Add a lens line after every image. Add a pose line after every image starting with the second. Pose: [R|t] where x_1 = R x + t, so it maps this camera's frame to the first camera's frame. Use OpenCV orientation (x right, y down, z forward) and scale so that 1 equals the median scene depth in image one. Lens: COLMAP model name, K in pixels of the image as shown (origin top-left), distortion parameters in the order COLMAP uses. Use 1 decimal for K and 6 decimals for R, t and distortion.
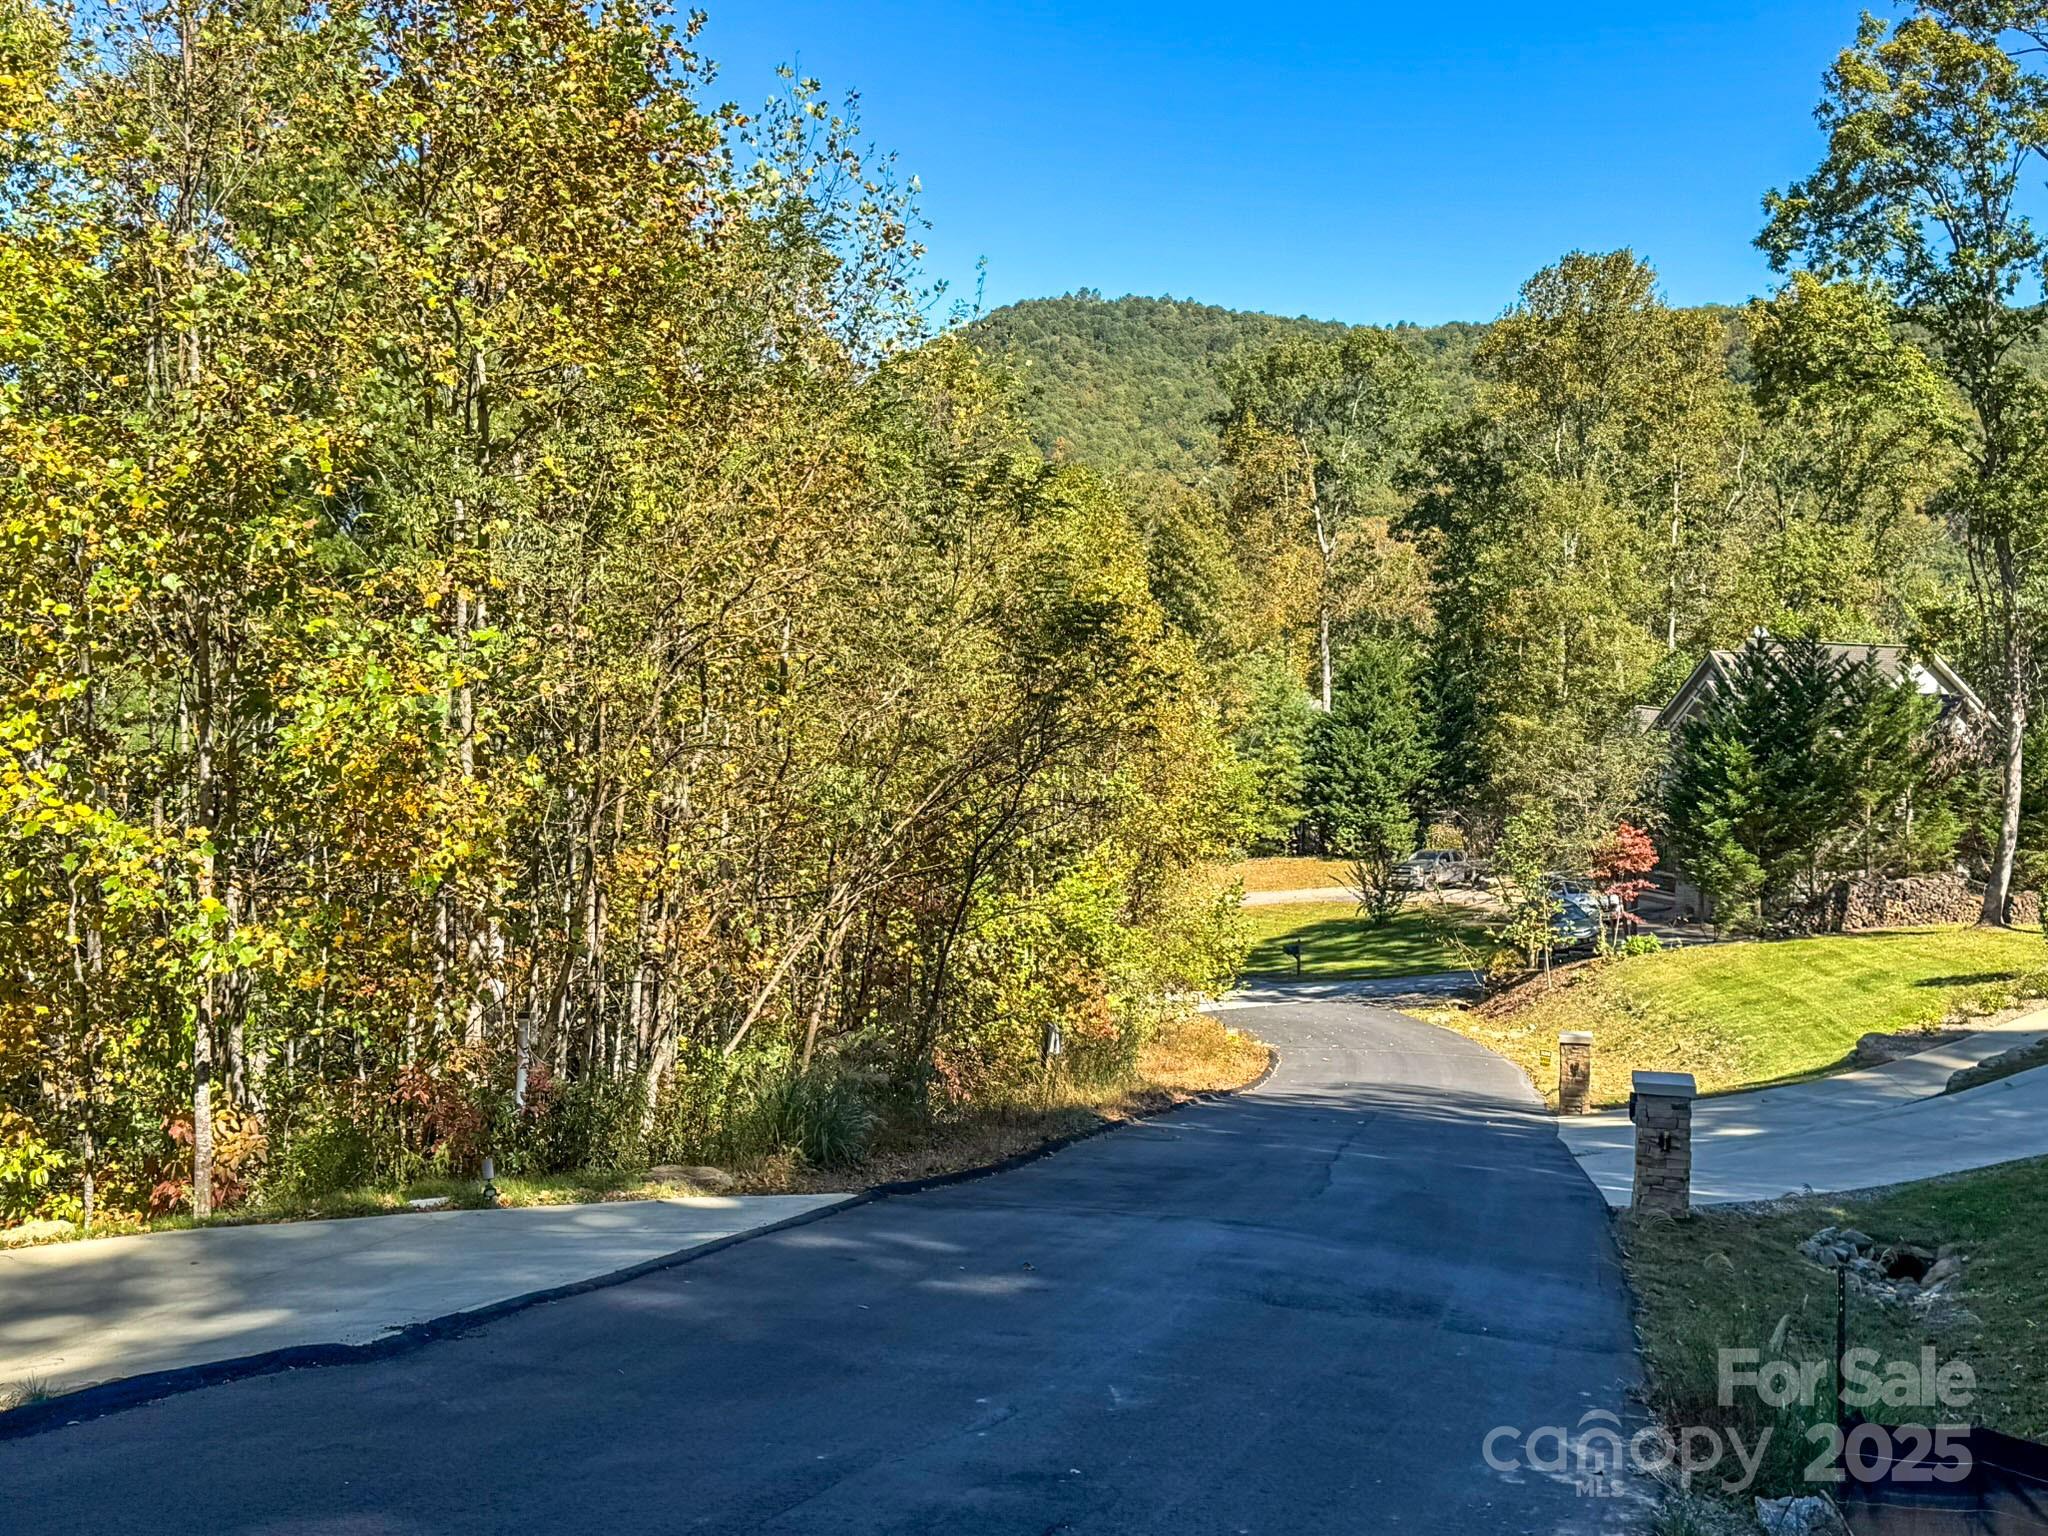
lens RADIAL K [[1979.1, 0, 1024.0], [0, 1979.1, 768.0], [0, 0, 1]] dist [0.080737, -0.416916]
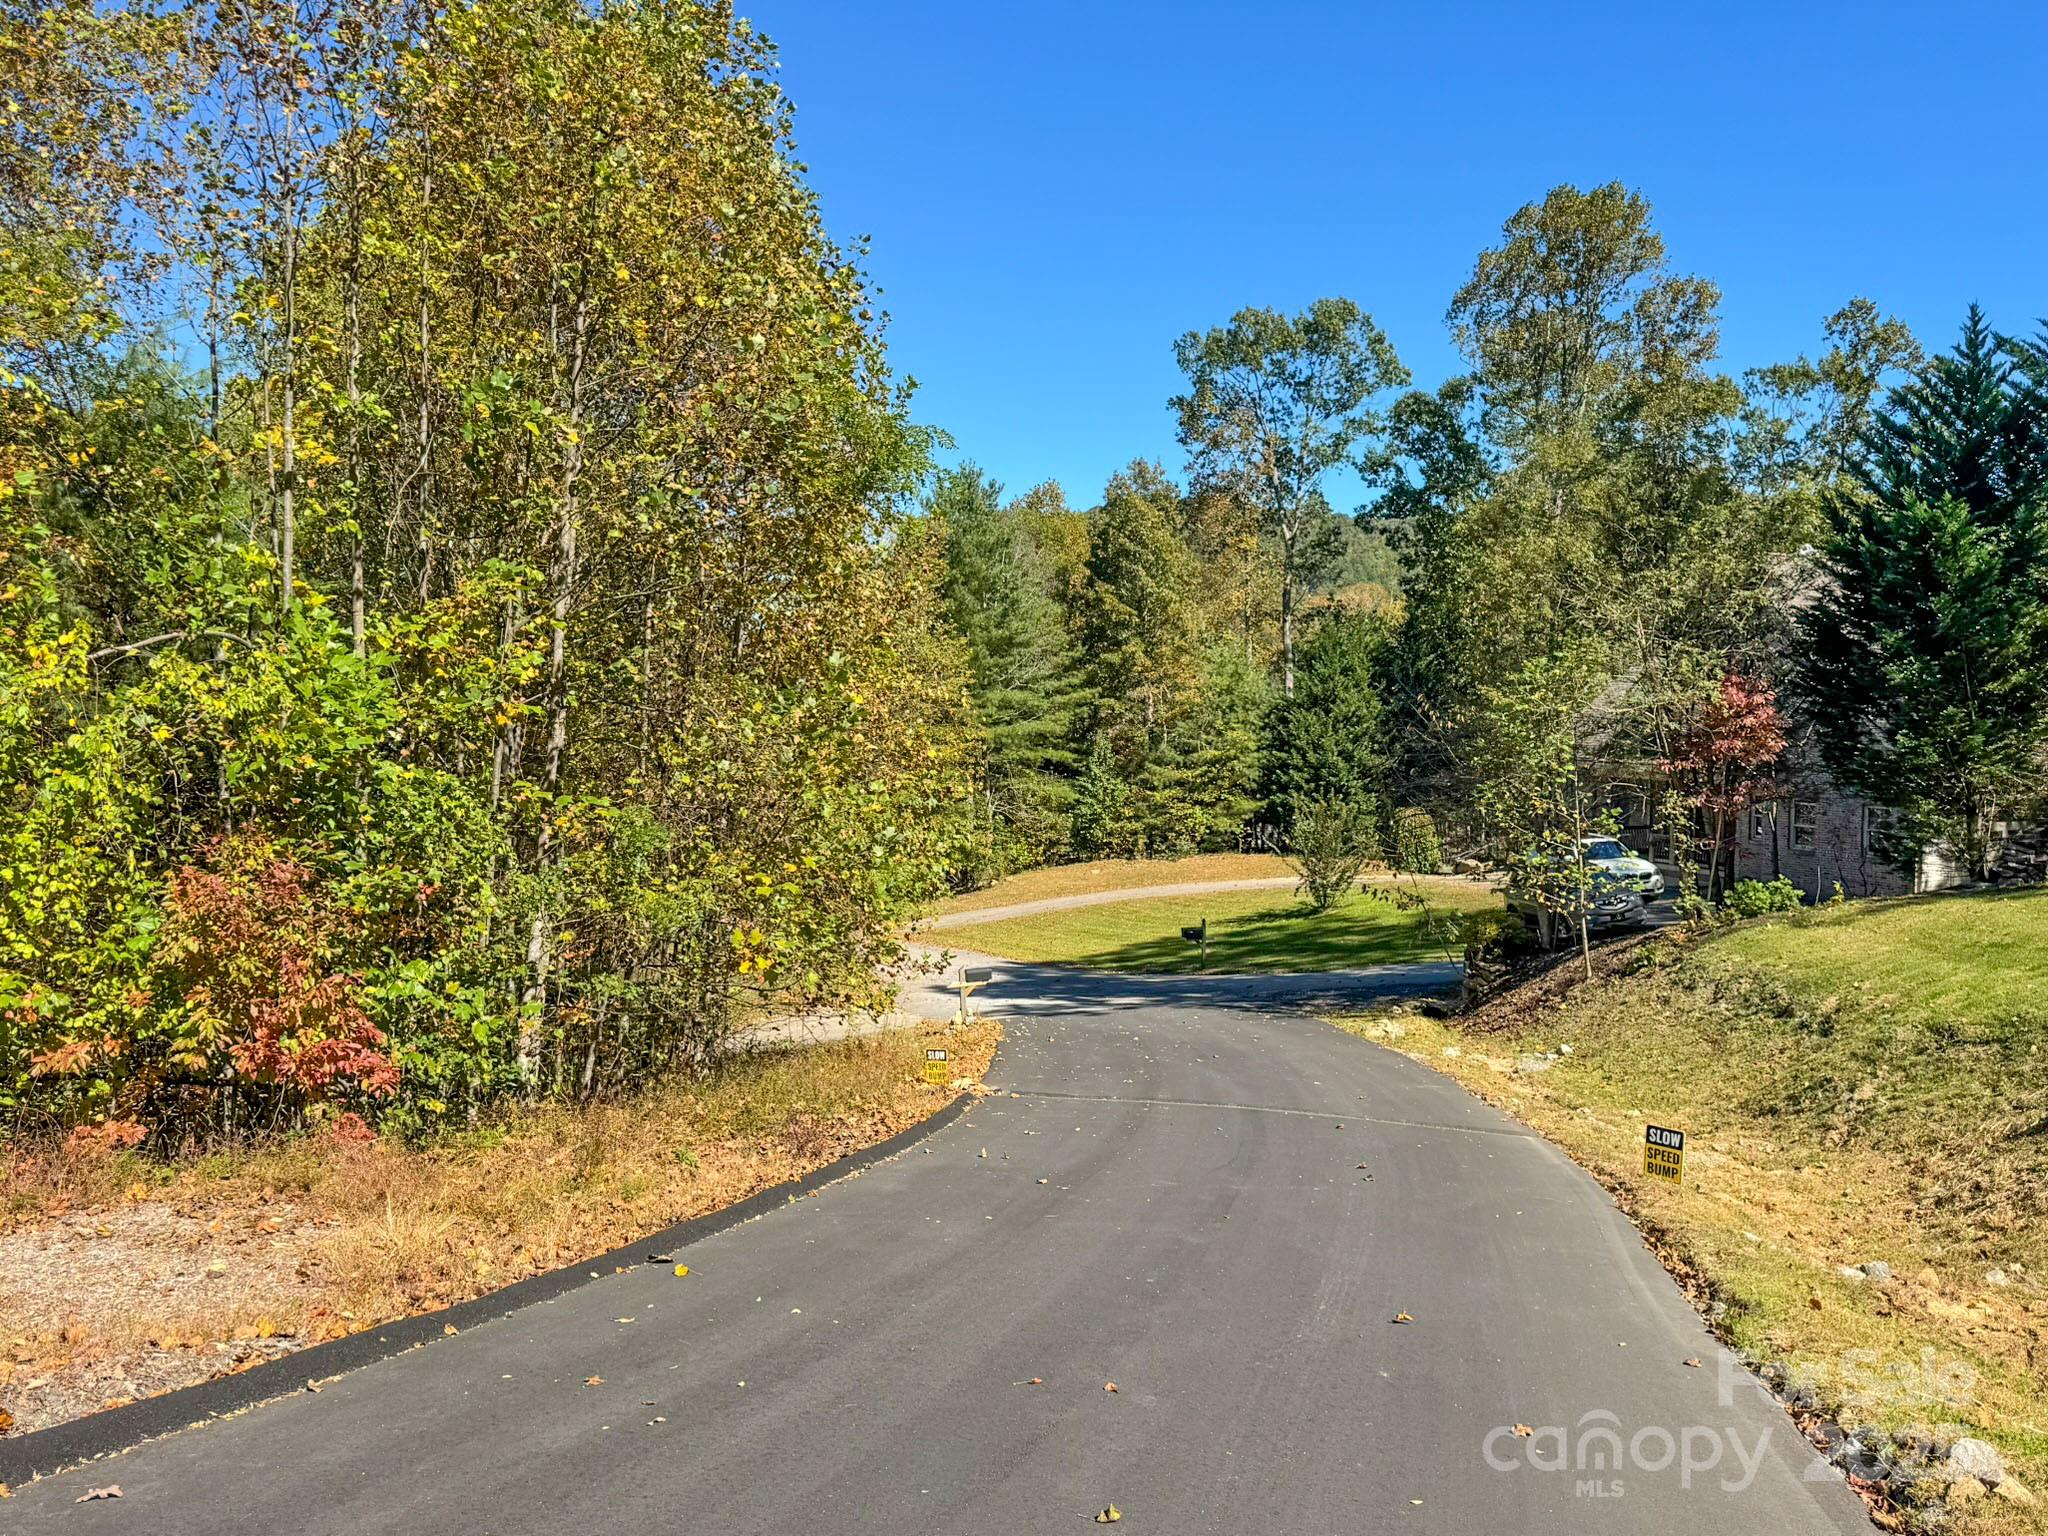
lens RADIAL K [[1695.5, 0, 1029.4], [0, 1695.5, 734.9], [0, 0, 1]] dist [0.284855, 0.000917]
pose [[0.999864, 0.001539, -0.016391, 0.047726], [-0.002277, 0.998979, -0.045126, 0.026686], [0.016304, 0.045157, 0.998847, 0.208228]]
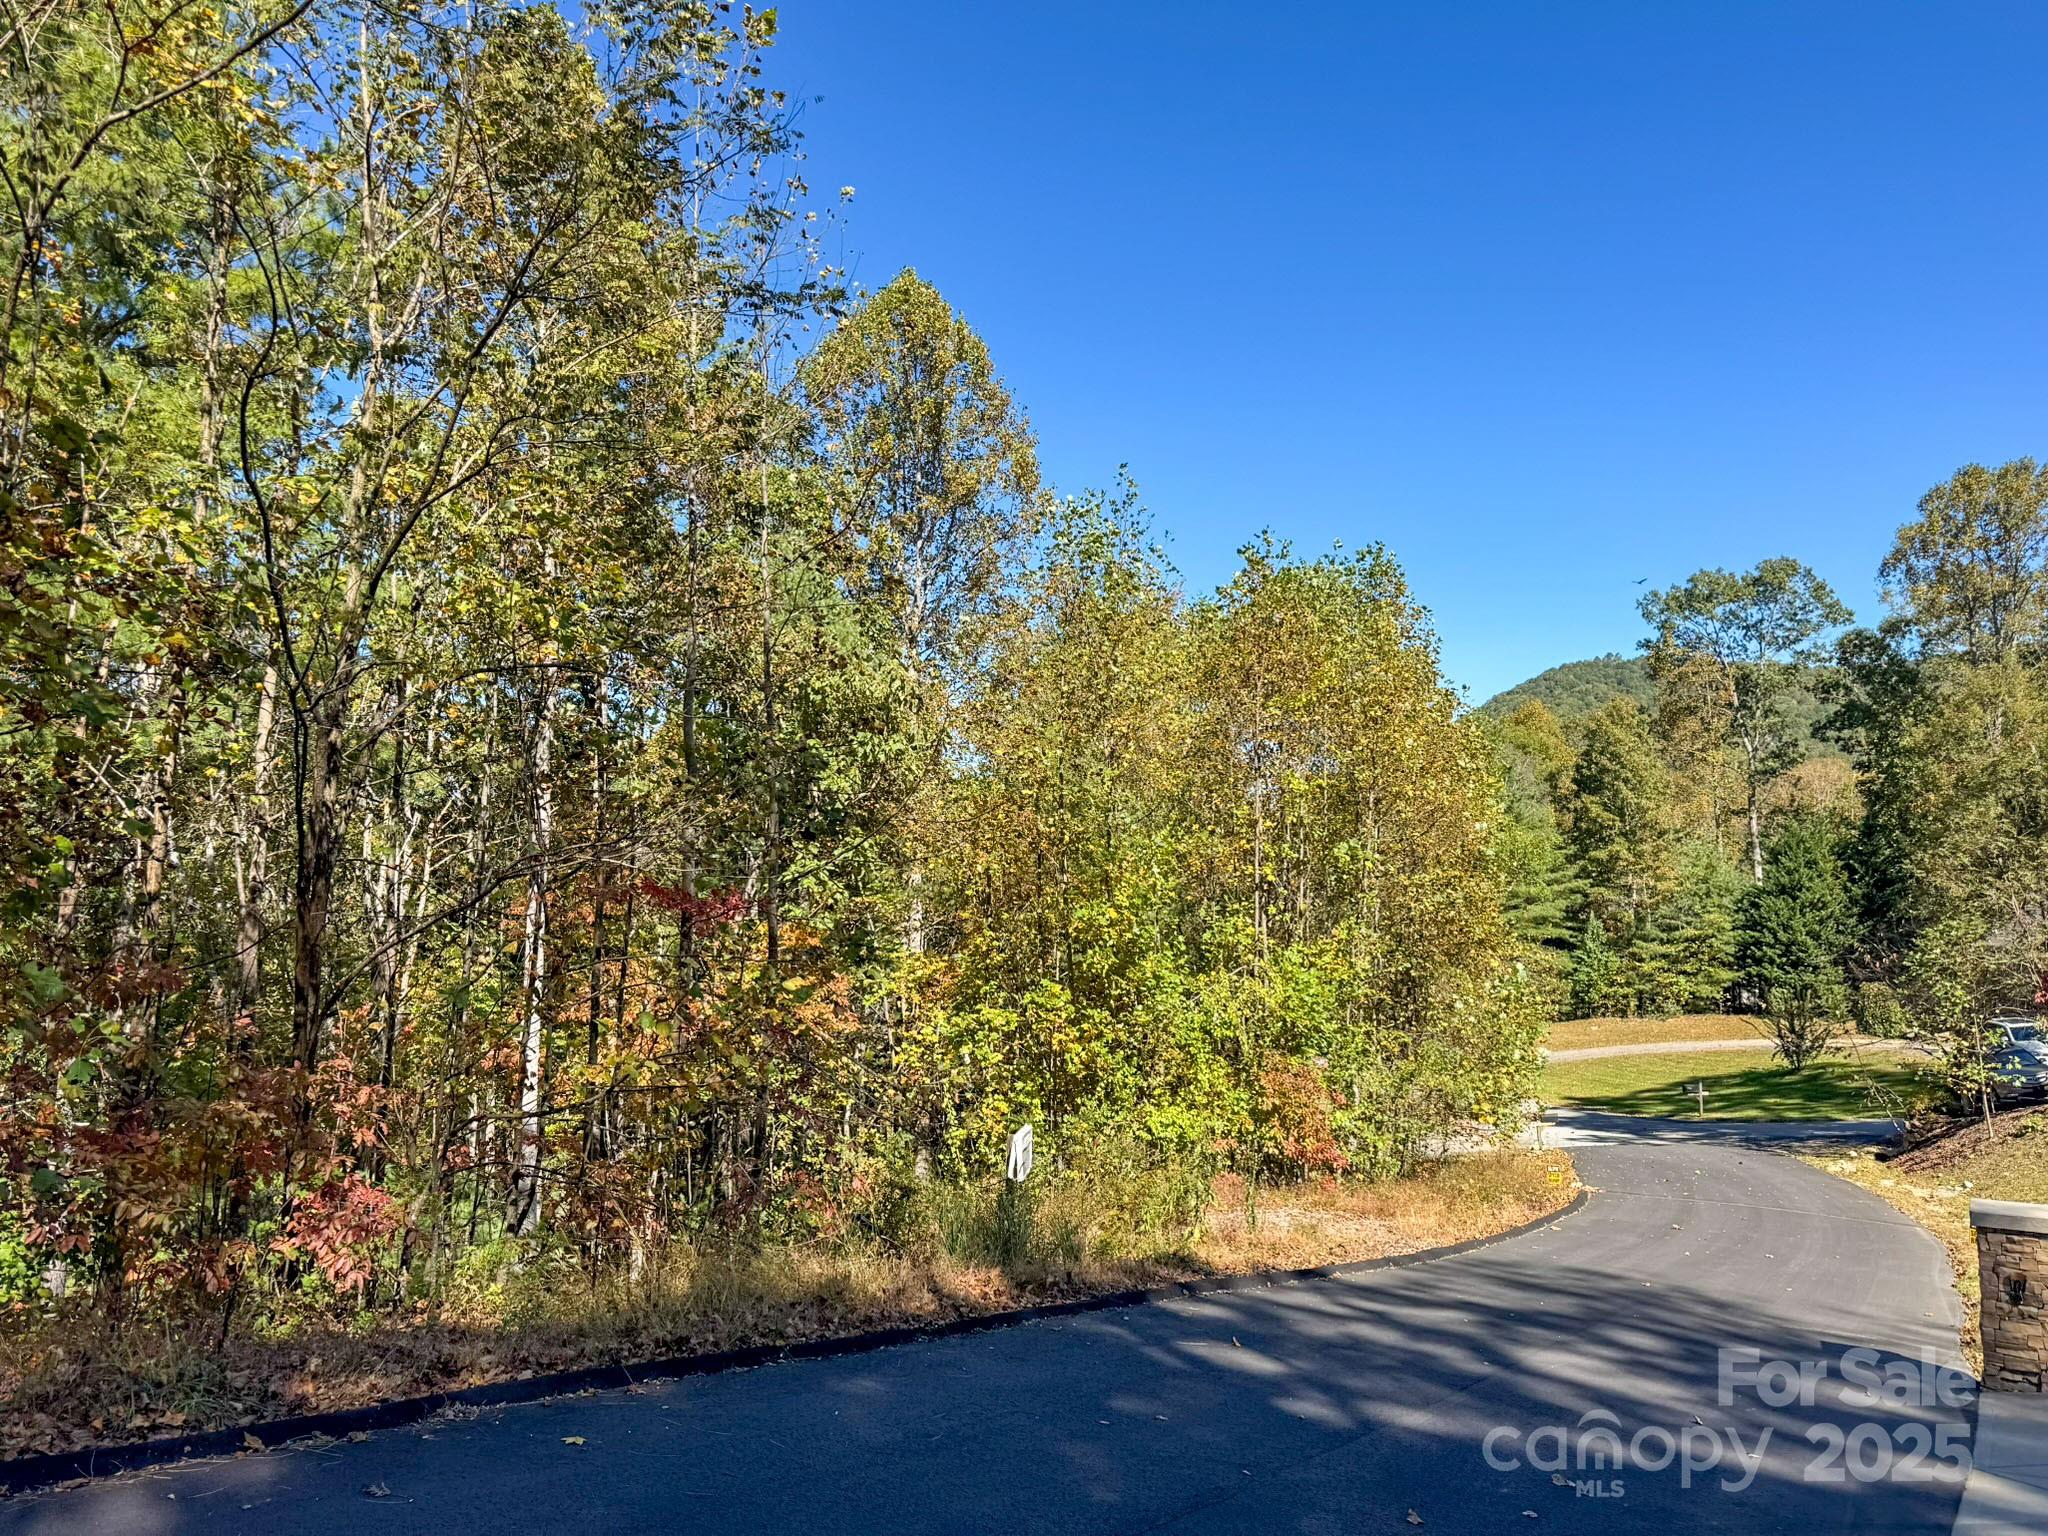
lens RADIAL K [[1369.5, 0, 1024.0], [0, 1369.5, 768.0], [0, 0, 1]] dist [0.000945, -0.001094]
pose [[0.936965, -0.036501, -0.347511, 0.037289], [-0.011377, 0.990815, -0.134746, 0.016135], [0.349238, 0.130206, 0.927944, 0.127110]]
